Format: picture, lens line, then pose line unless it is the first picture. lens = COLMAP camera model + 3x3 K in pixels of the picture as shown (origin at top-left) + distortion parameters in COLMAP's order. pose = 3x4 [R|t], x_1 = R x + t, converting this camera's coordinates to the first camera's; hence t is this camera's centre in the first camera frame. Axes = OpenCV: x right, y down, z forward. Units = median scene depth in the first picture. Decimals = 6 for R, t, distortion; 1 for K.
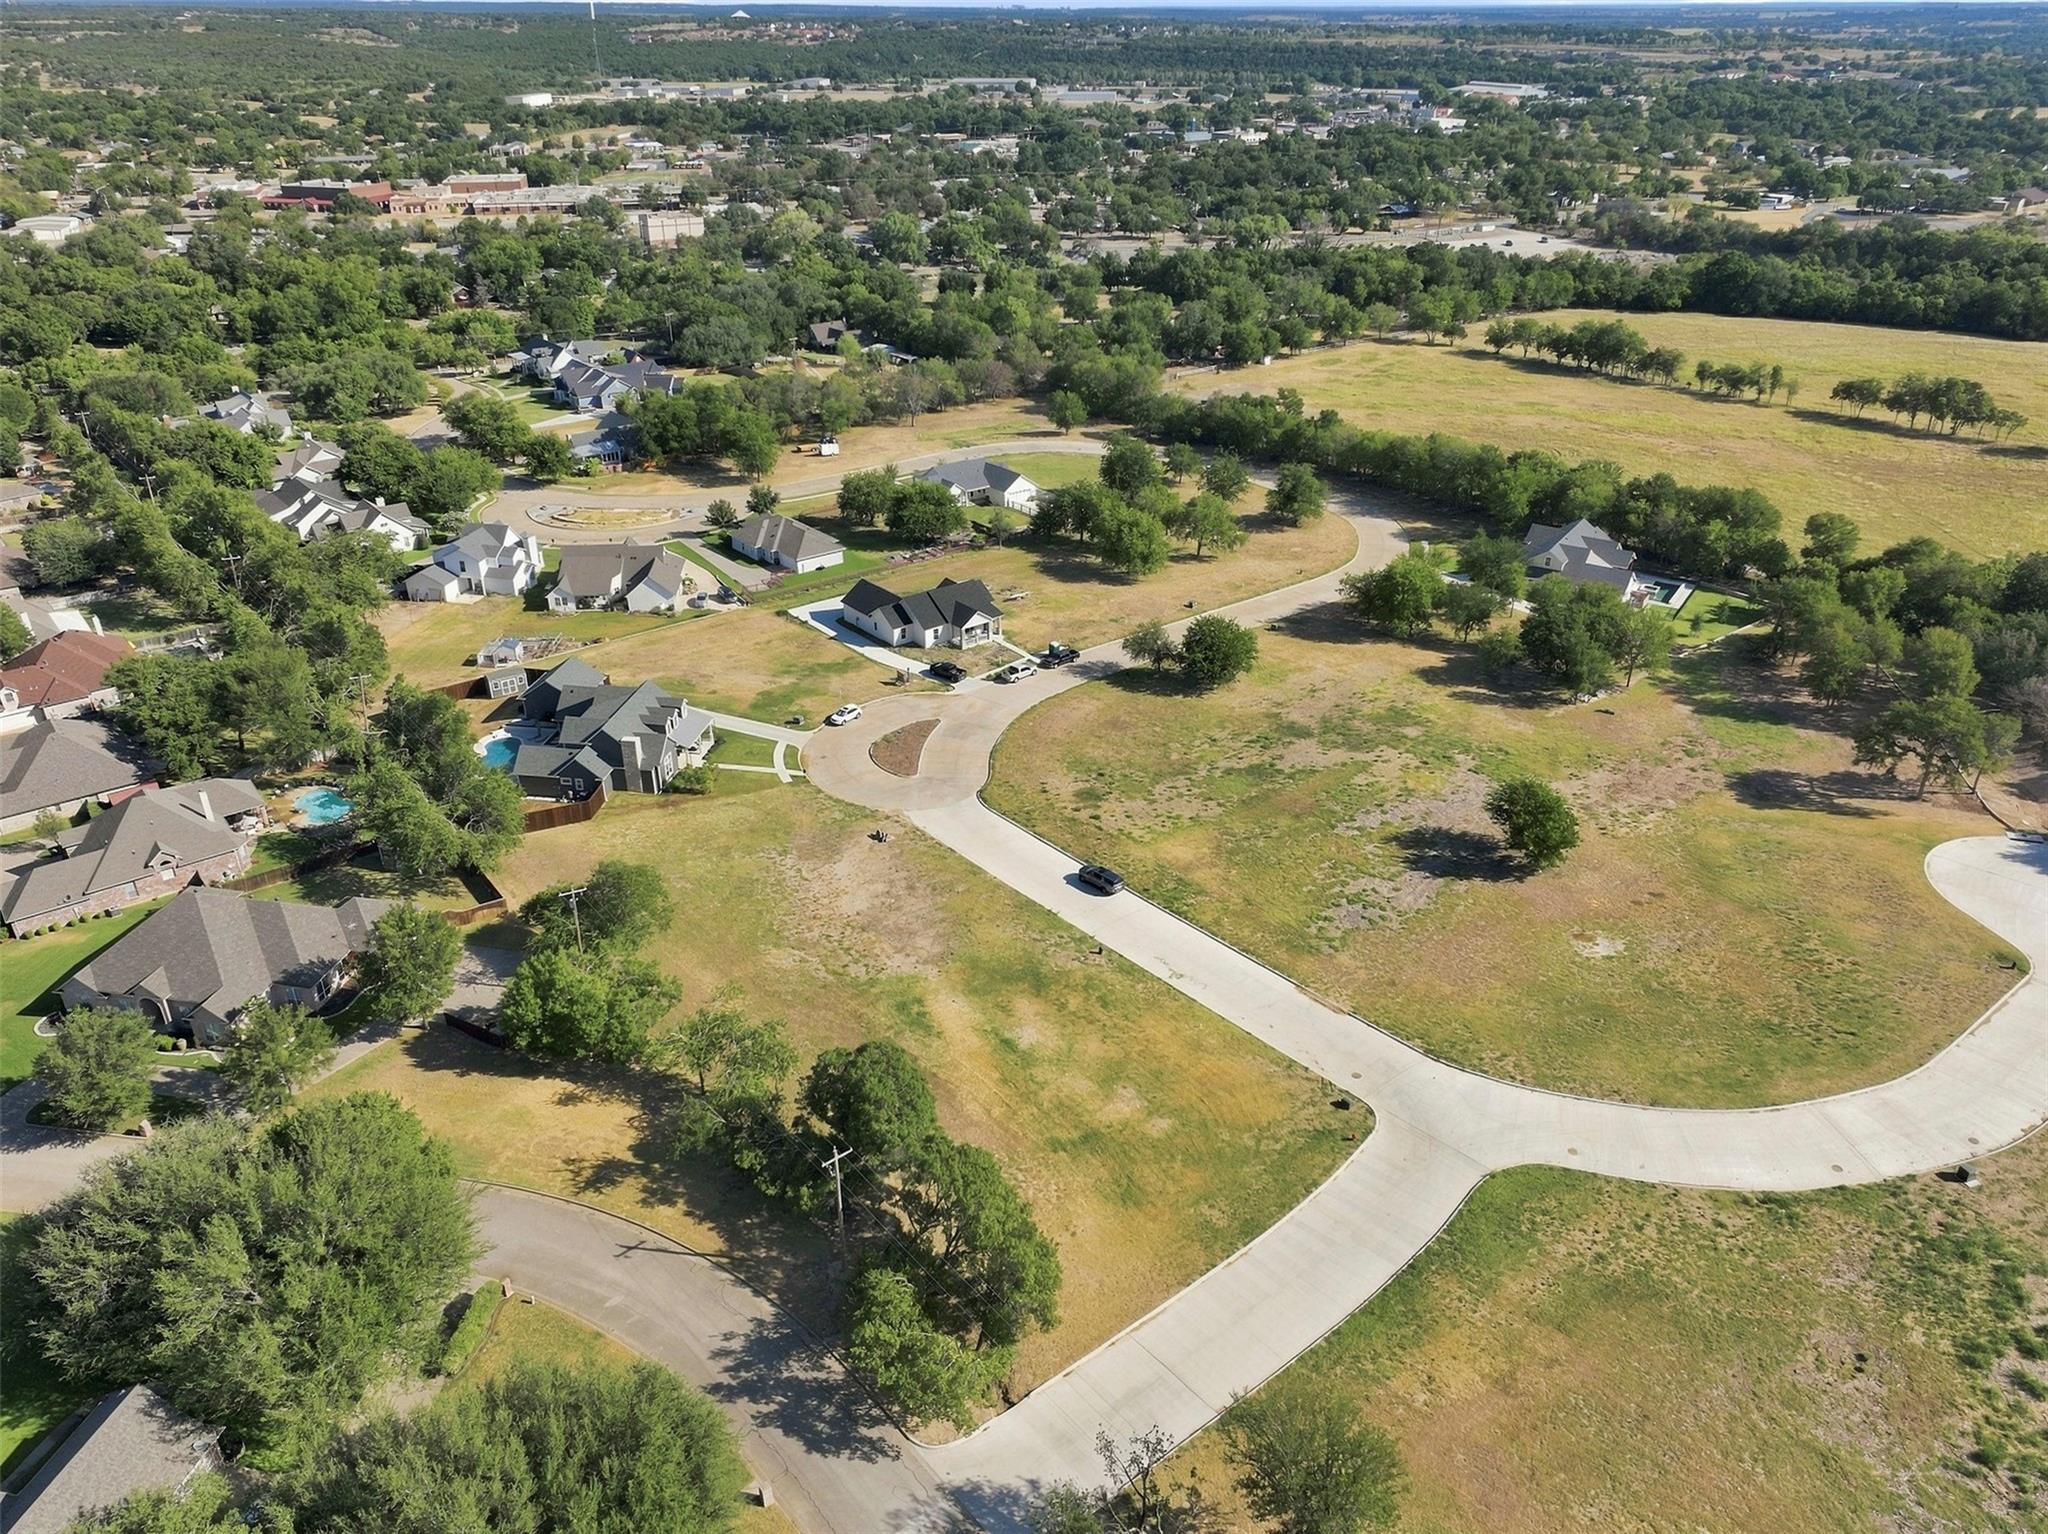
lens RADIAL K [[1475.7, 0, 1029.1], [0, 1475.7, 762.9], [0, 0, 1]] dist [0.011392, 0.000263]
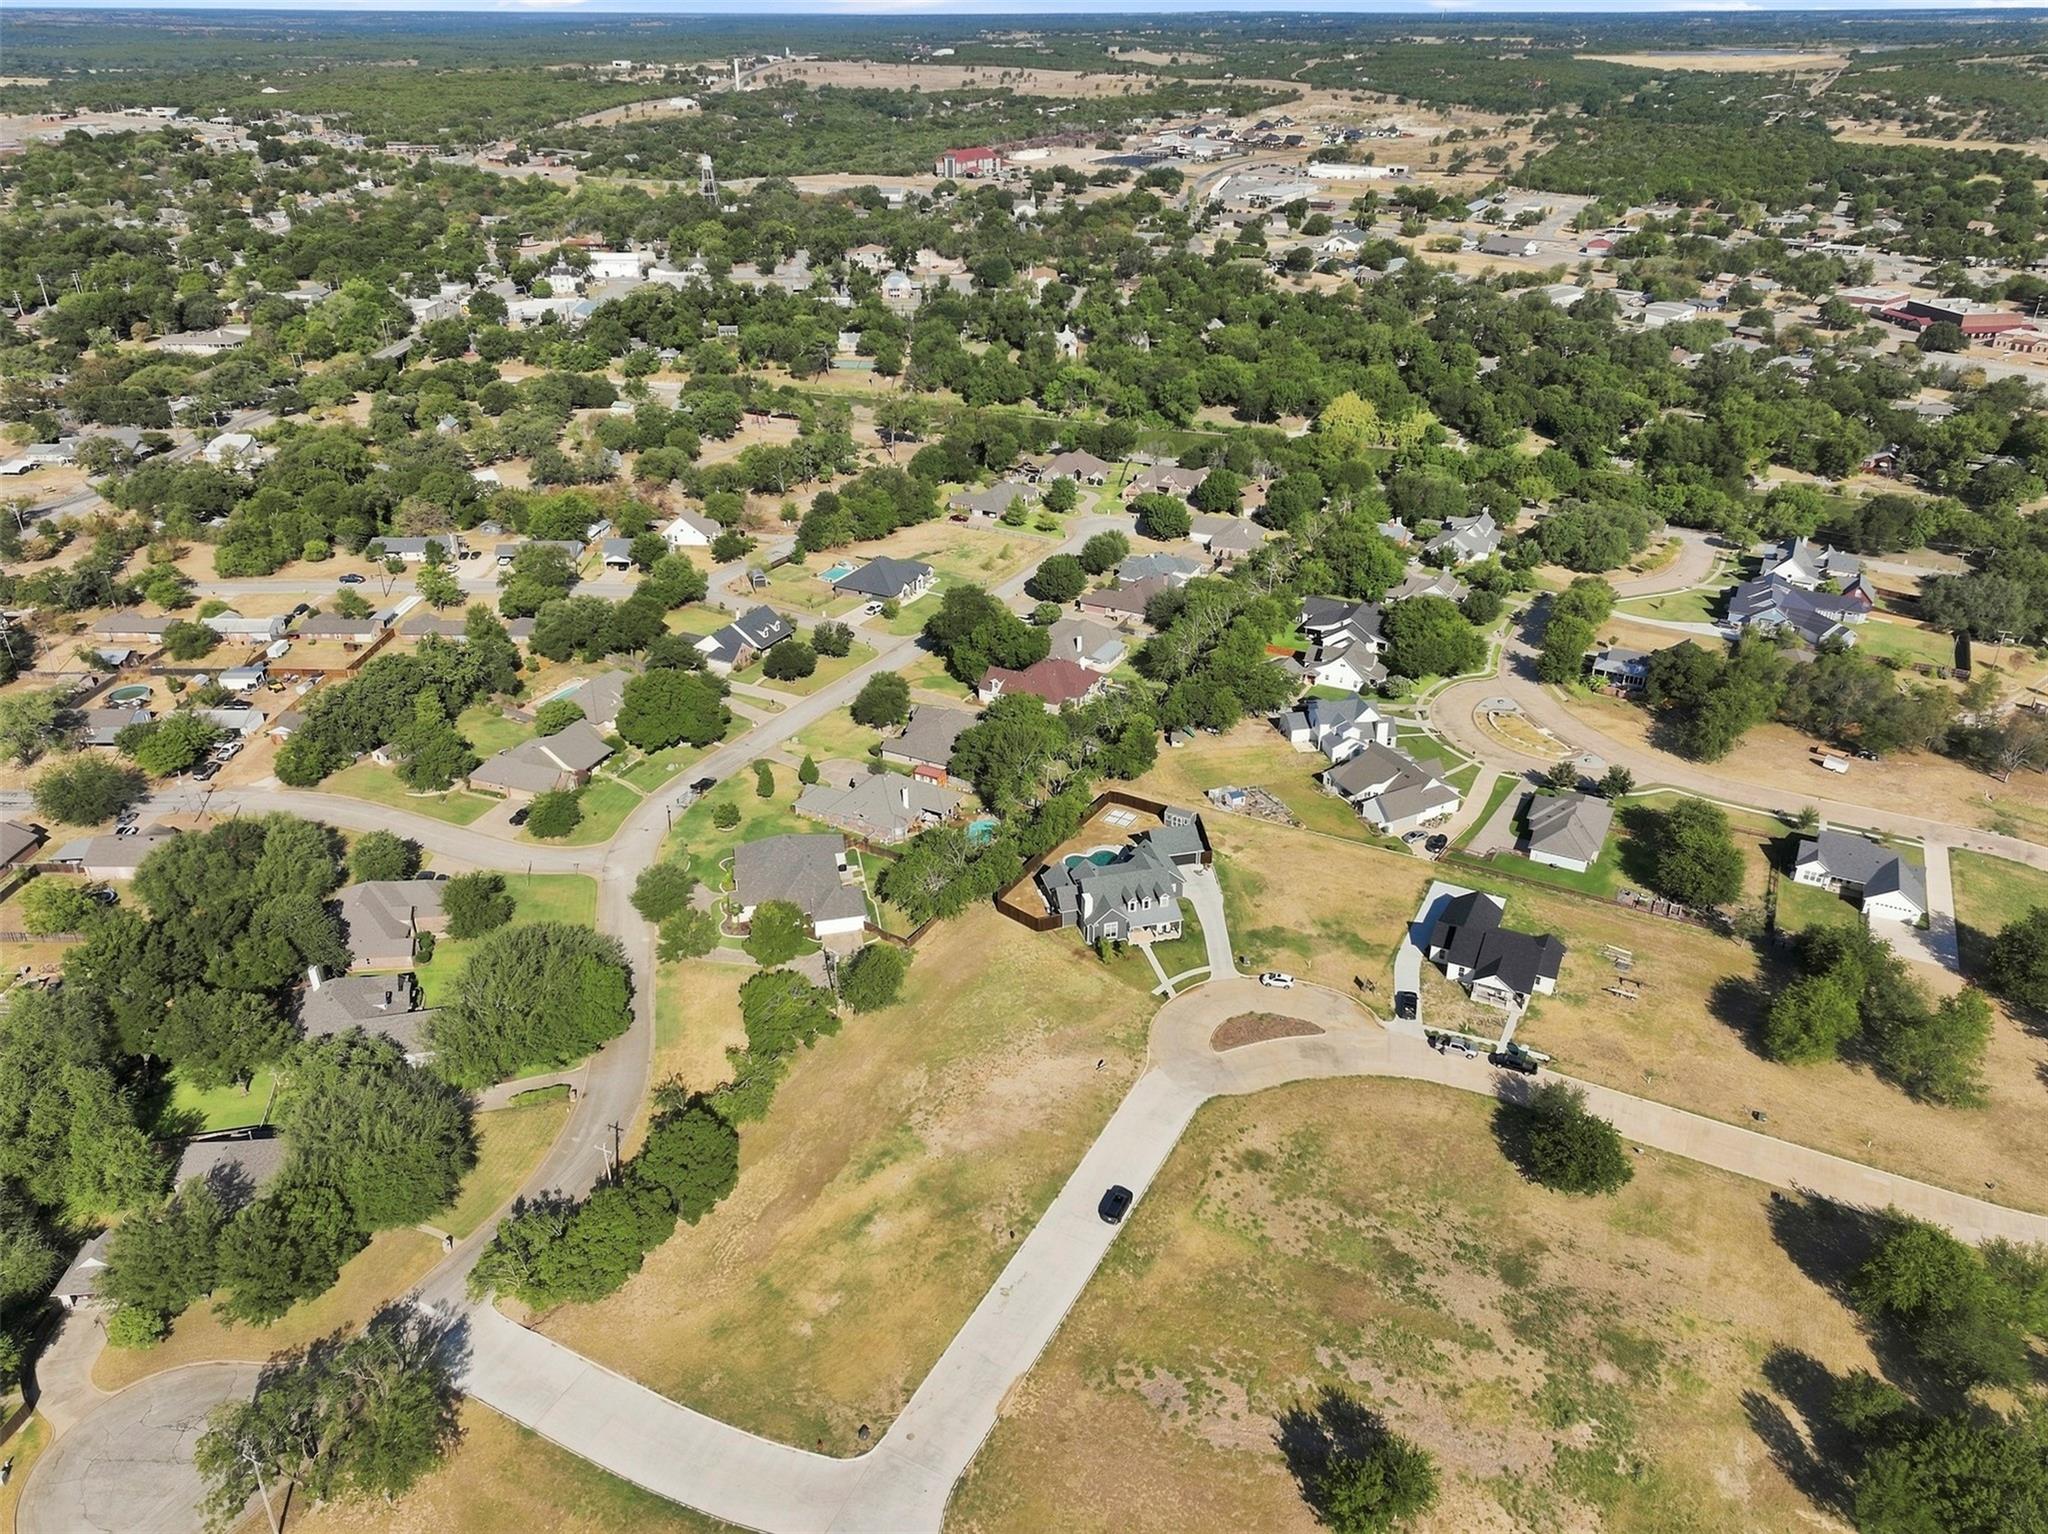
lens RADIAL K [[1452.3, 0, 1024.0], [0, 1452.3, 767.0], [0, 0, 1]] dist [0.003204, 0.006116]
pose [[0.397774, 0.425746, -0.812722, 0.602444], [-0.417841, 0.872683, 0.252652, -0.358189], [0.816814, 0.239090, 0.525025, 0.220306]]
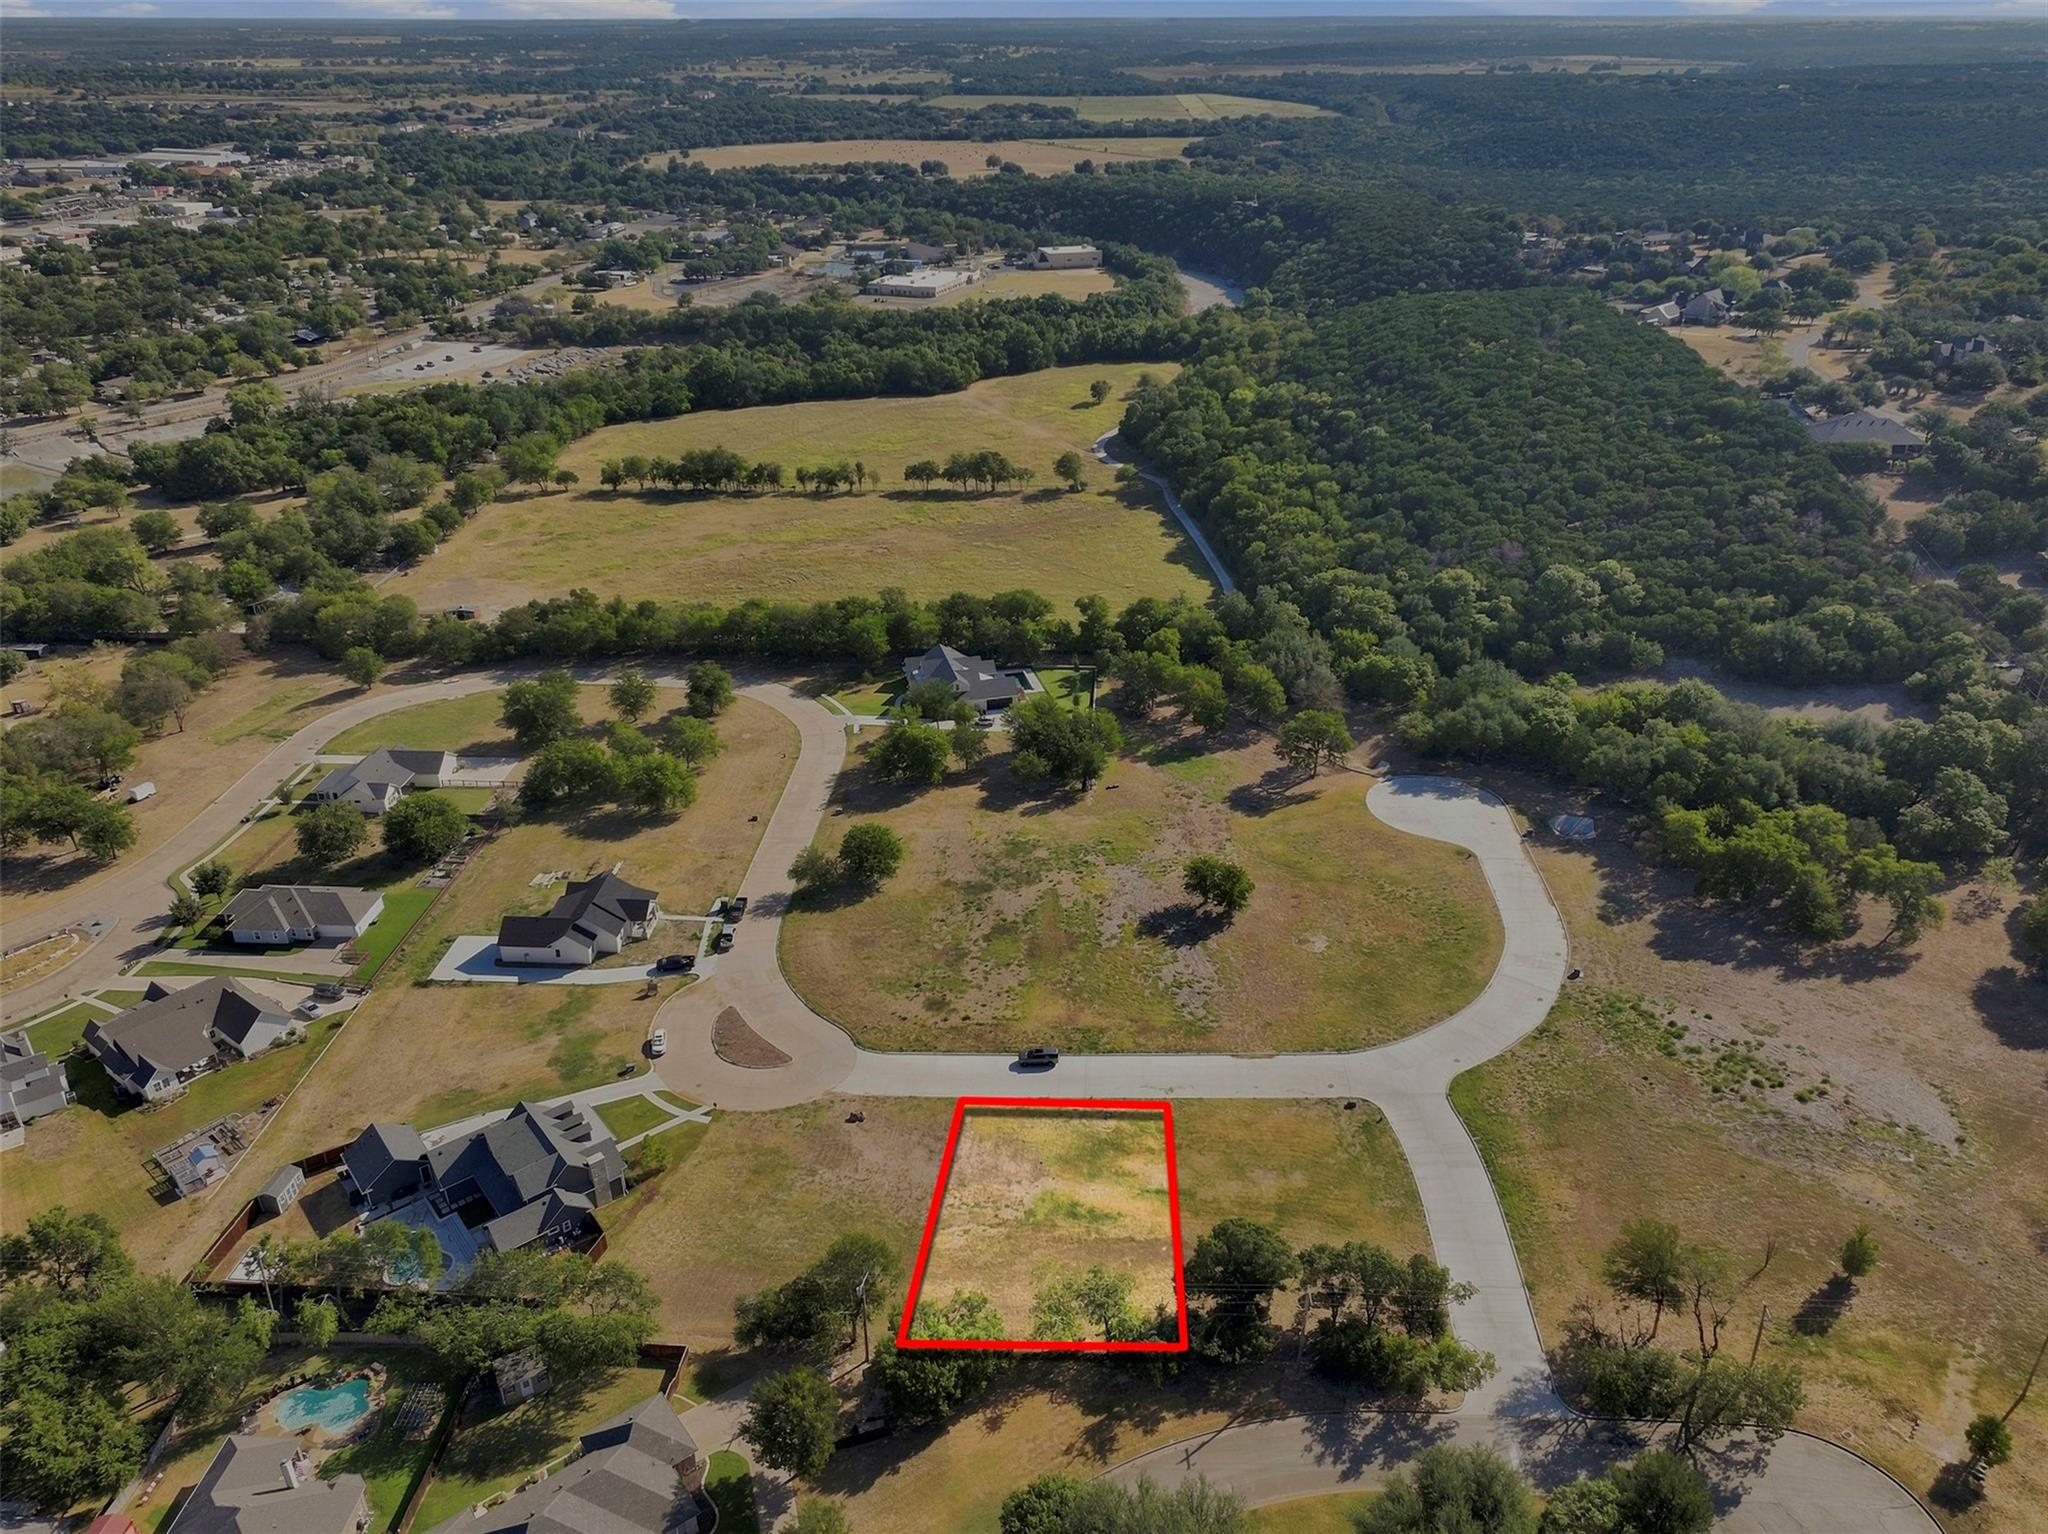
lens RADIAL K [[1475.7, 0, 1029.1], [0, 1475.7, 762.9], [0, 0, 1]] dist [0.011392, 0.000263]
pose [[0.668180, -0.339942, 0.661797, -0.560305], [0.341954, 0.930312, 0.132617, -0.259024], [-0.660760, 0.137692, 0.737860, 0.017062]]
